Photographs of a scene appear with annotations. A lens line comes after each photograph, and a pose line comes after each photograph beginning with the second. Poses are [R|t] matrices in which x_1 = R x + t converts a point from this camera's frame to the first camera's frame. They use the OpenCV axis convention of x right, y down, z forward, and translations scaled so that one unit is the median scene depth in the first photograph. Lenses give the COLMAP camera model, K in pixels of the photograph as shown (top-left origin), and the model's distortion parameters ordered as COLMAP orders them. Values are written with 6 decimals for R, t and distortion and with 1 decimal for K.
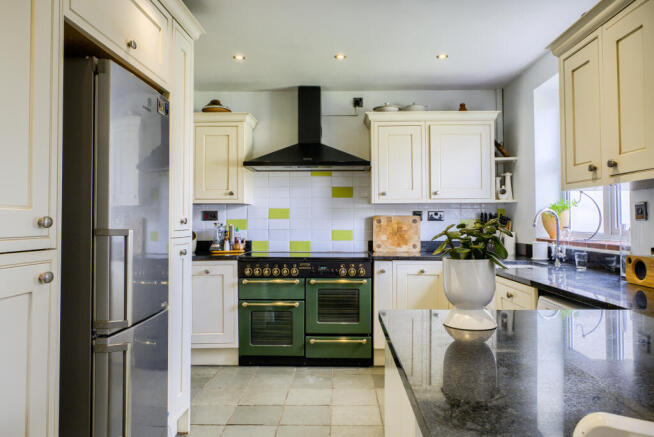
lens RADIAL K [[463.8, 0, 337.6], [0, 463.8, 208.0], [0, 0, 1]] dist [0.002021, 0.004800]
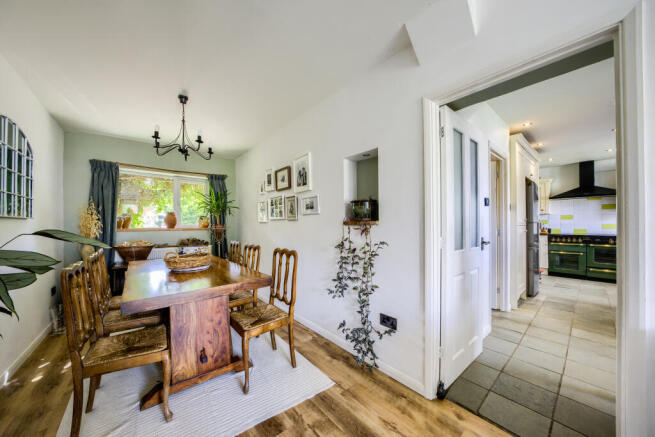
lens RADIAL K [[223.4, 0, 325.7], [0, 223.4, 224.6], [0, 0, 1]] dist [-0.016575, 0.001646]
pose [[0.656441, -0.000491, -0.754378, -0.093739], [0.028479, 0.999303, 0.024131, -0.012866], [0.753840, -0.037324, 0.655997, -0.710619]]
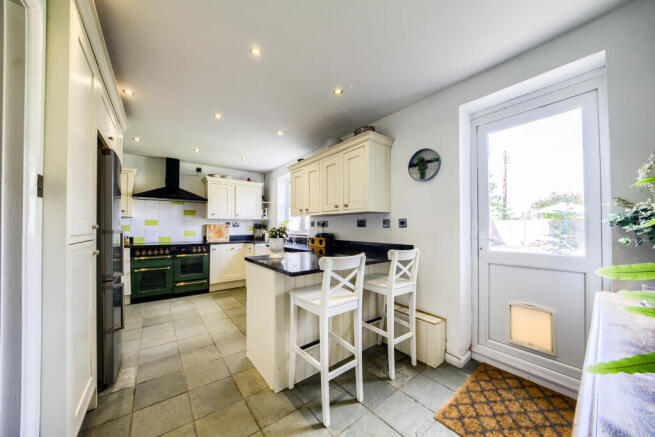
lens RADIAL K [[223.4, 0, 326.9], [0, 223.4, 224.7], [0, 0, 1]] dist [-0.016575, 0.001646]
pose [[0.772313, 0.009303, 0.635174, -0.156668], [-0.021421, 0.999705, 0.011404, -0.004784], [-0.634880, -0.022414, 0.772285, -0.160933]]
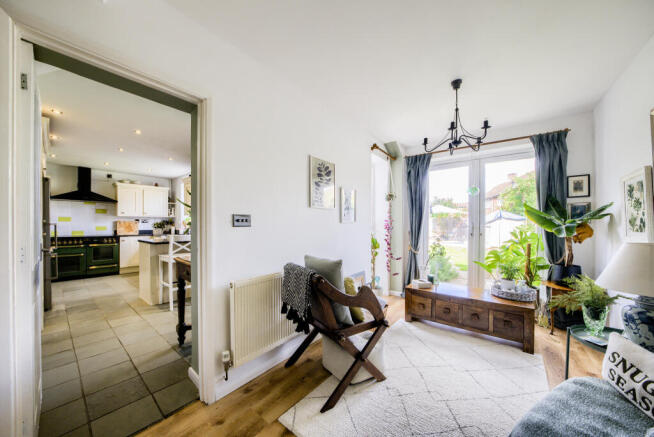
lens RADIAL K [[223.0, 0, 312.2], [0, 223.0, 225.9], [0, 0, 1]] dist [-0.016575, 0.001646]
pose [[0.623575, -0.000542, 0.781763, -0.225544], [-0.026747, 0.999400, 0.022027, -0.011815], [-0.781306, -0.034645, 0.623186, -0.699908]]
